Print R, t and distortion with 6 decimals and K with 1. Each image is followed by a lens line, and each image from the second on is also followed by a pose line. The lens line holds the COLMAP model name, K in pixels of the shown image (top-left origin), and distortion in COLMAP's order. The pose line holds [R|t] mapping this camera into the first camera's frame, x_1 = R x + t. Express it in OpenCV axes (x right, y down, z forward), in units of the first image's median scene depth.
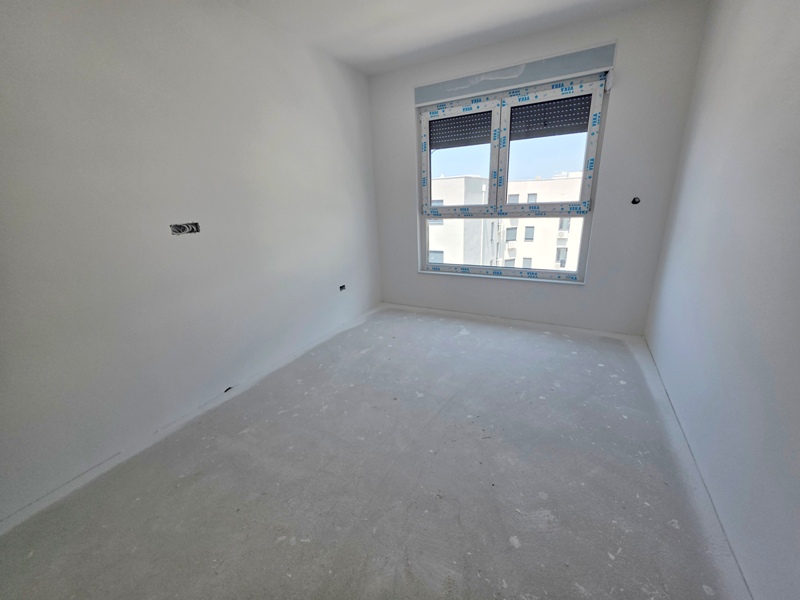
lens RADIAL K [[320.1, 0, 397.8], [0, 320.1, 297.6], [0, 0, 1]] dist [0.001752, 0.000189]
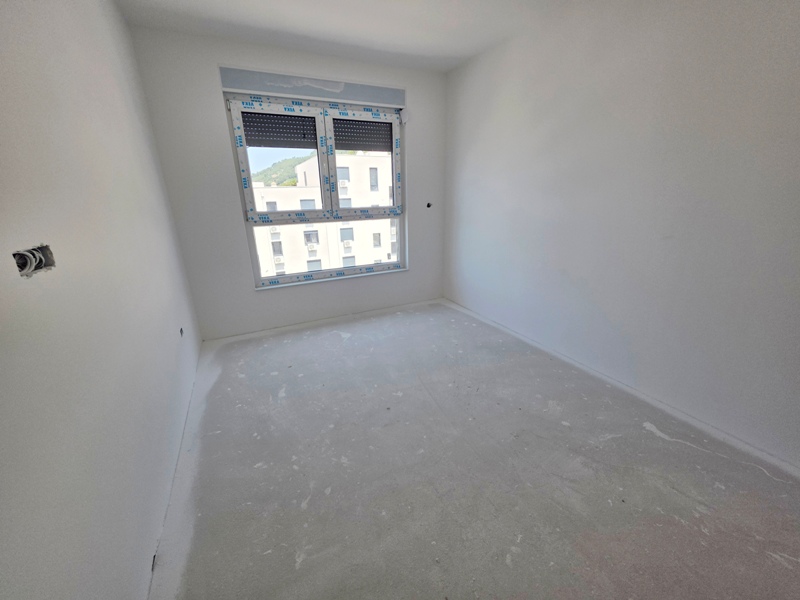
lens RADIAL K [[320.1, 0, 397.8], [0, 320.1, 297.6], [0, 0, 1]] dist [0.001752, 0.000189]
pose [[0.584342, -0.219812, 0.781170, -0.466002], [0.242618, 0.965909, 0.090309, -0.057545], [-0.774391, 0.136754, 0.617752, 0.242362]]
